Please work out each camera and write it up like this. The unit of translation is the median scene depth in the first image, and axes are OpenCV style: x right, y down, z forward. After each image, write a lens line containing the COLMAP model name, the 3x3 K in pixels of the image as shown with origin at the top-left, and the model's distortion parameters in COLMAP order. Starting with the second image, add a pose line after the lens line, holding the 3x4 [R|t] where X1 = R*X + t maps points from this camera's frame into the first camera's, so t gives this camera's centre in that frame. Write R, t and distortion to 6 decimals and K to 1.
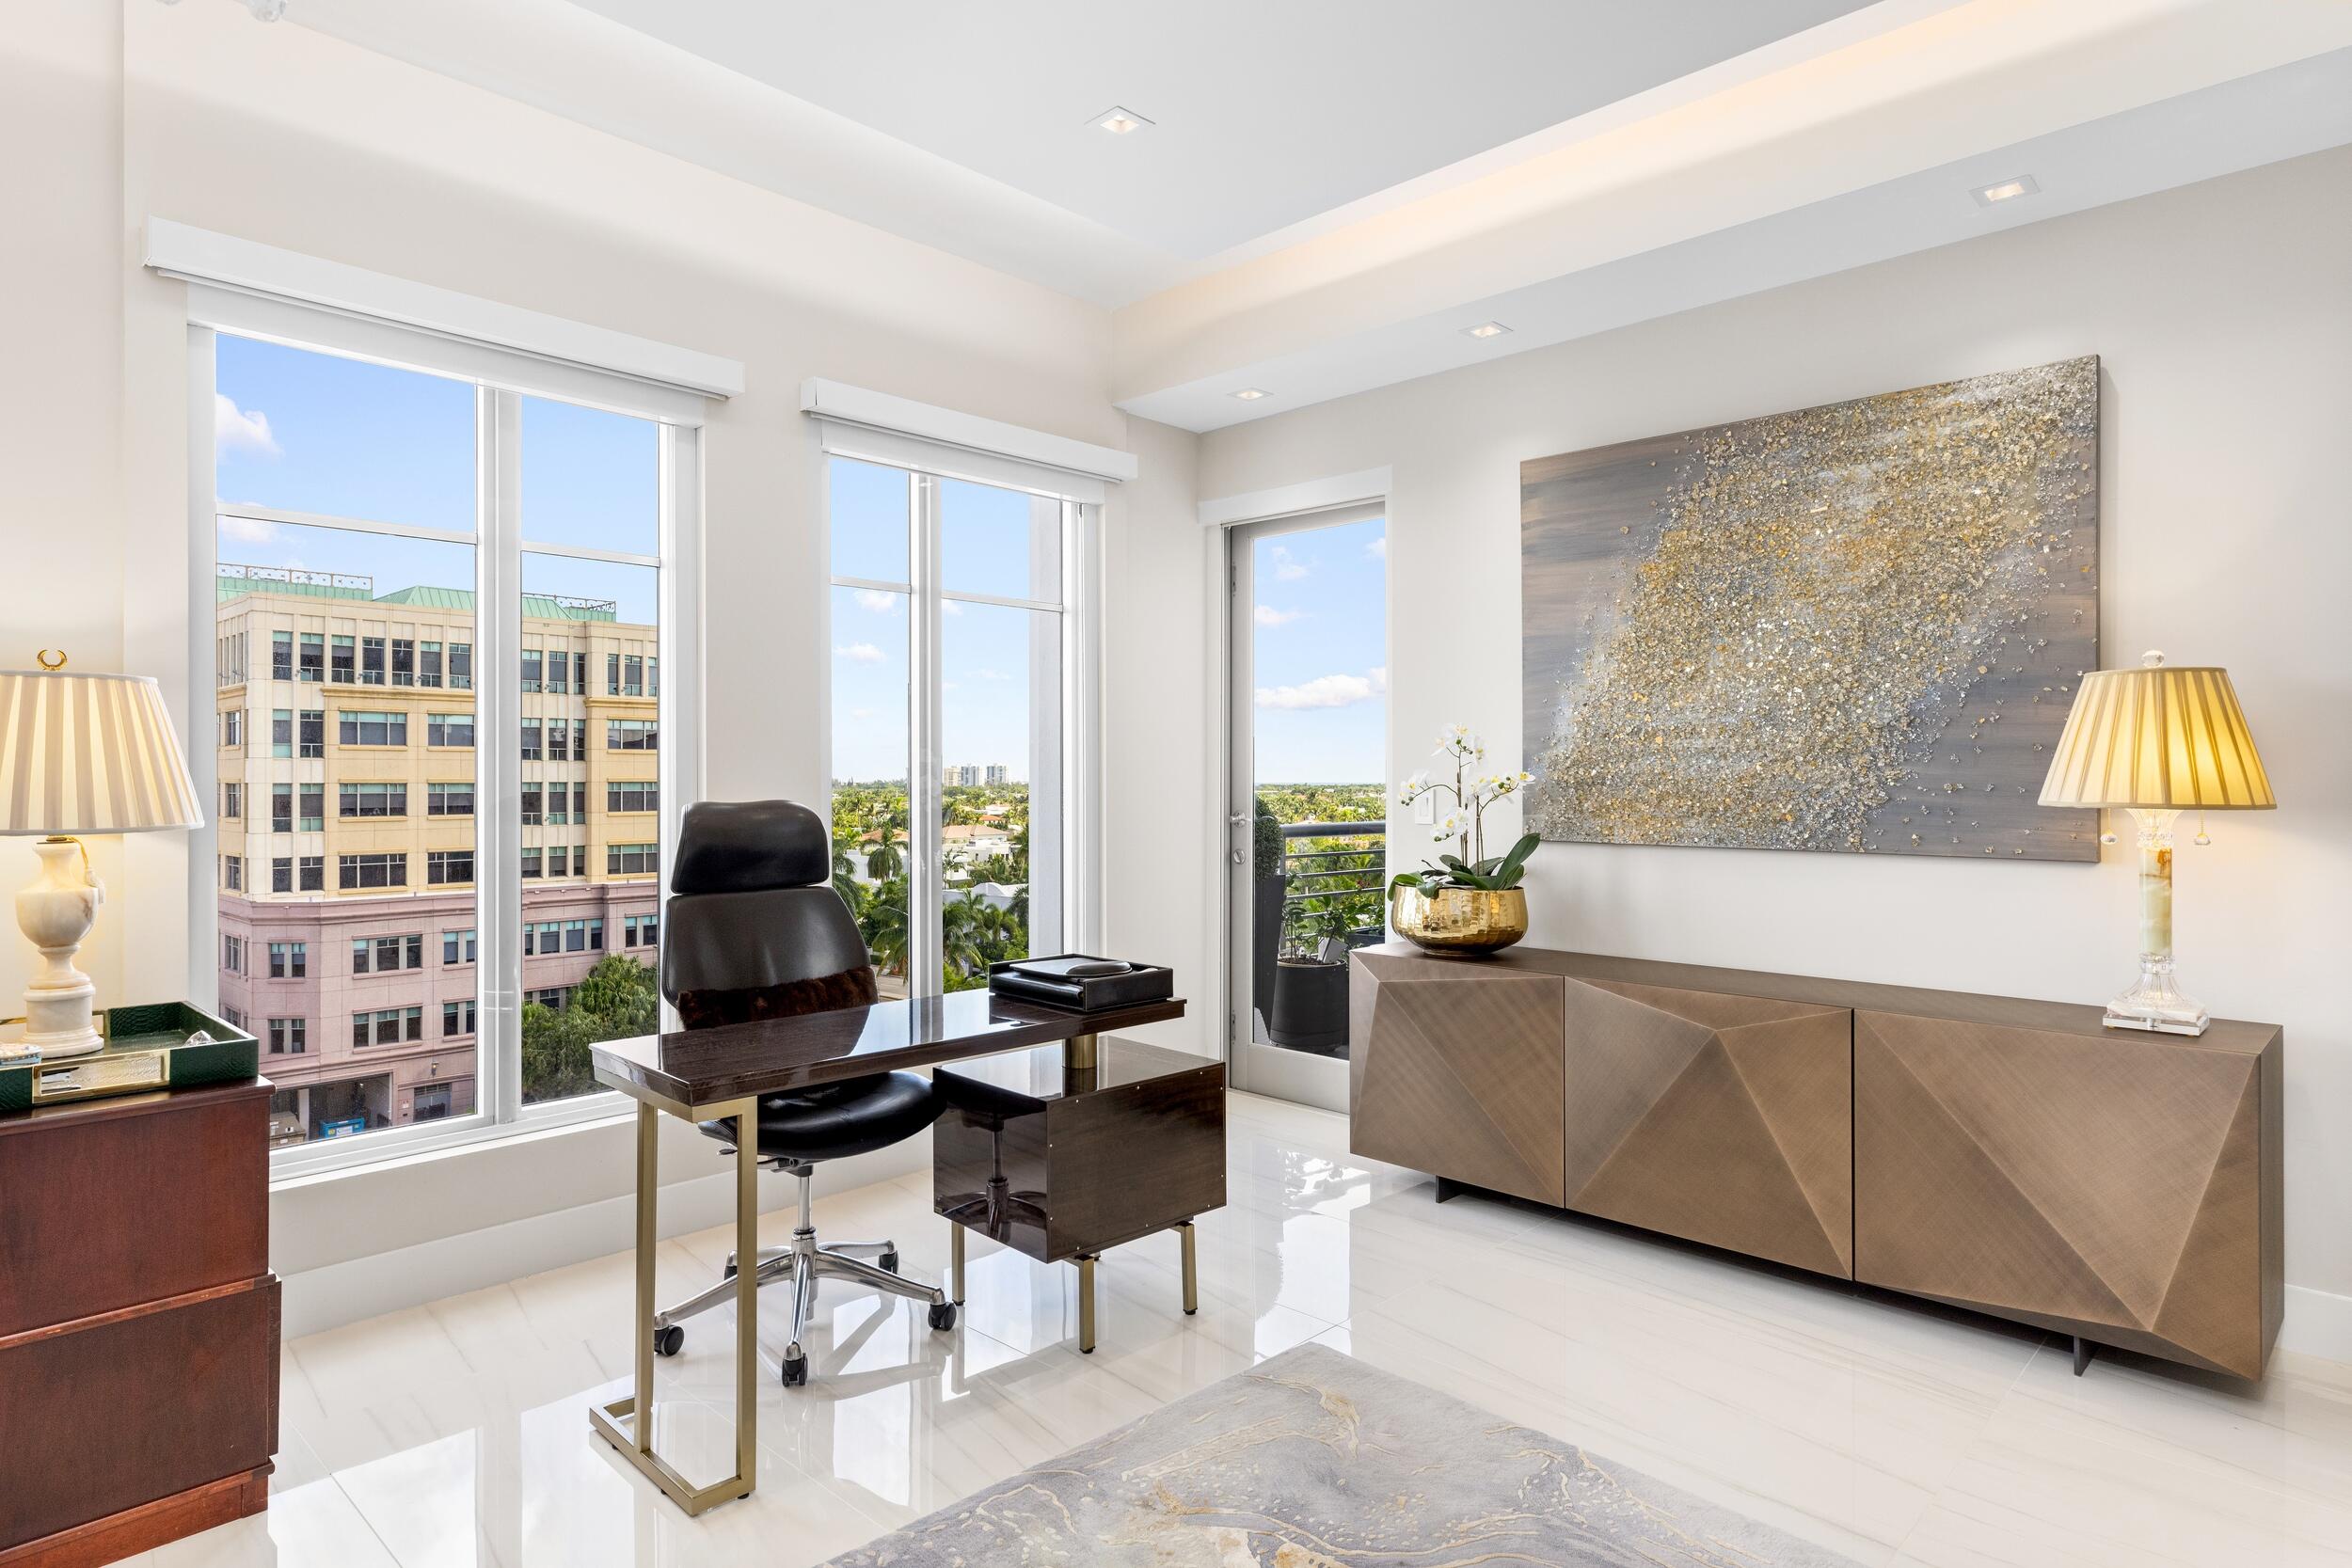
lens RADIAL K [[1292.0, 0, 1184.6], [0, 1292.0, 780.3], [0, 0, 1]] dist [0.002758, 0.002686]
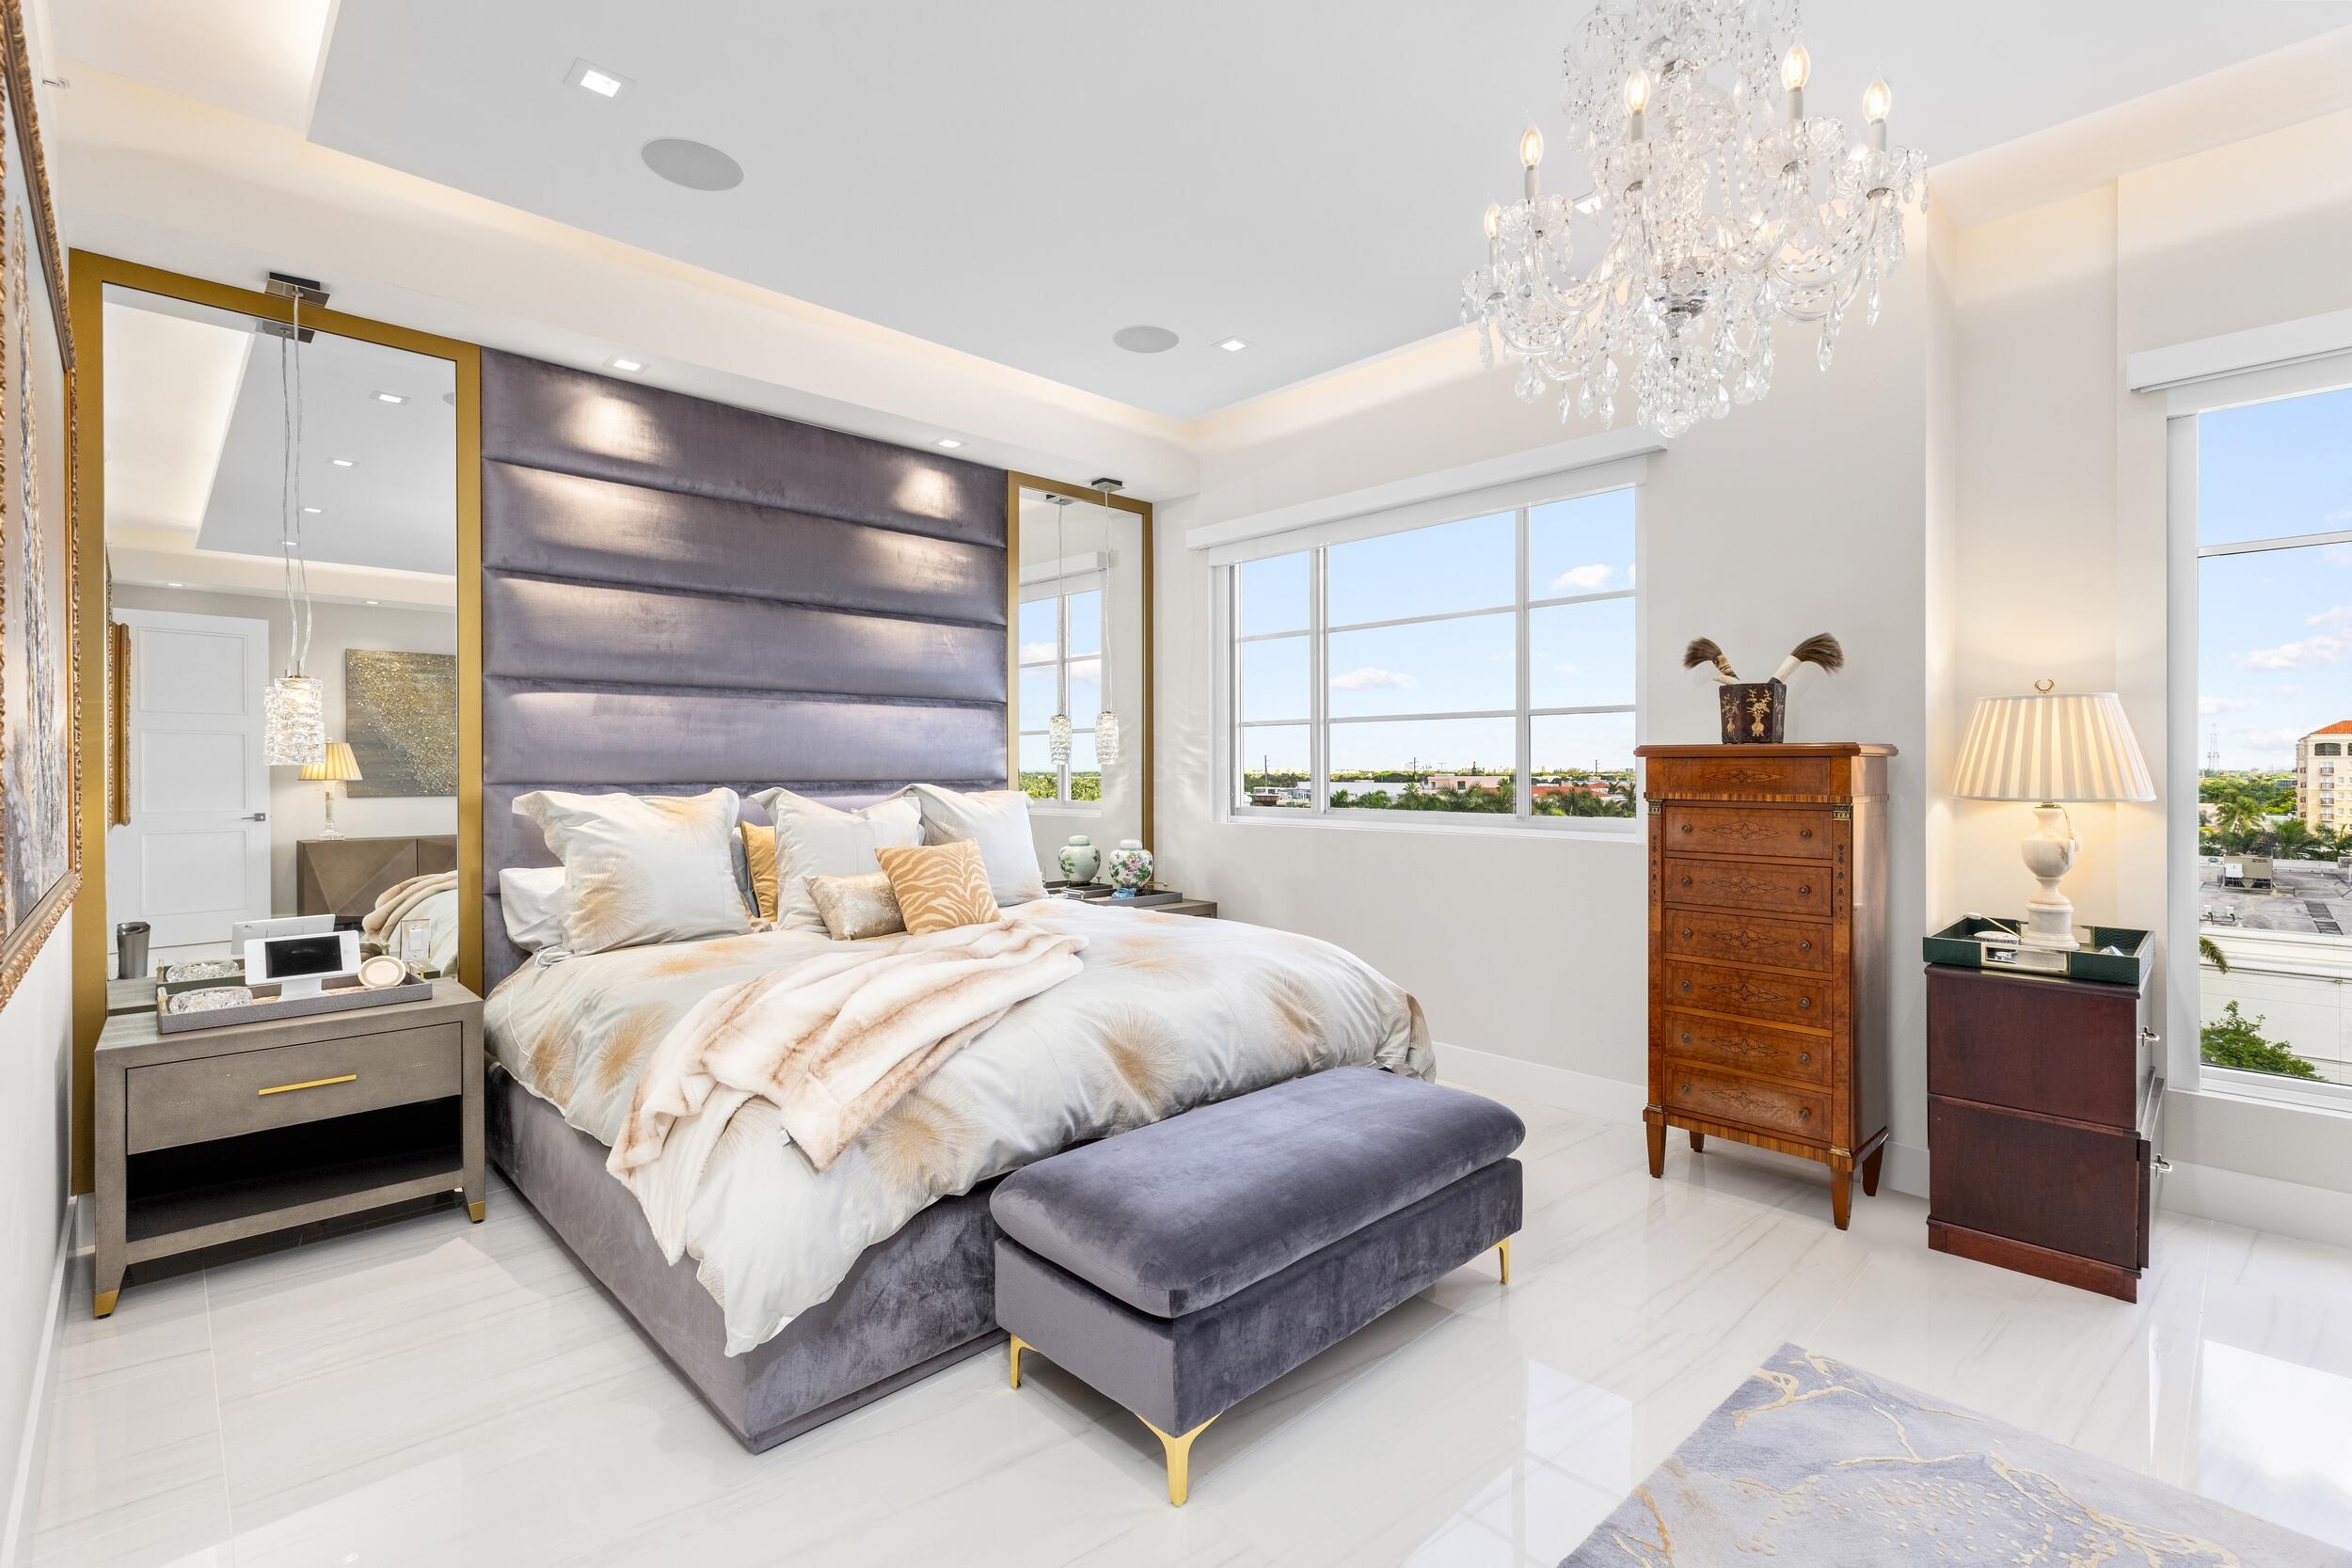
lens RADIAL K [[1056.4, 0, 1181.2], [0, 1056.4, 778.5], [0, 0, 1]] dist [0.006121, -0.001619]
pose [[-0.028352, 0.007992, -0.999566, 0.382185], [0.001274, 0.999968, 0.007960, 0.002976], [0.999597, -0.001047, -0.028361, 0.031520]]
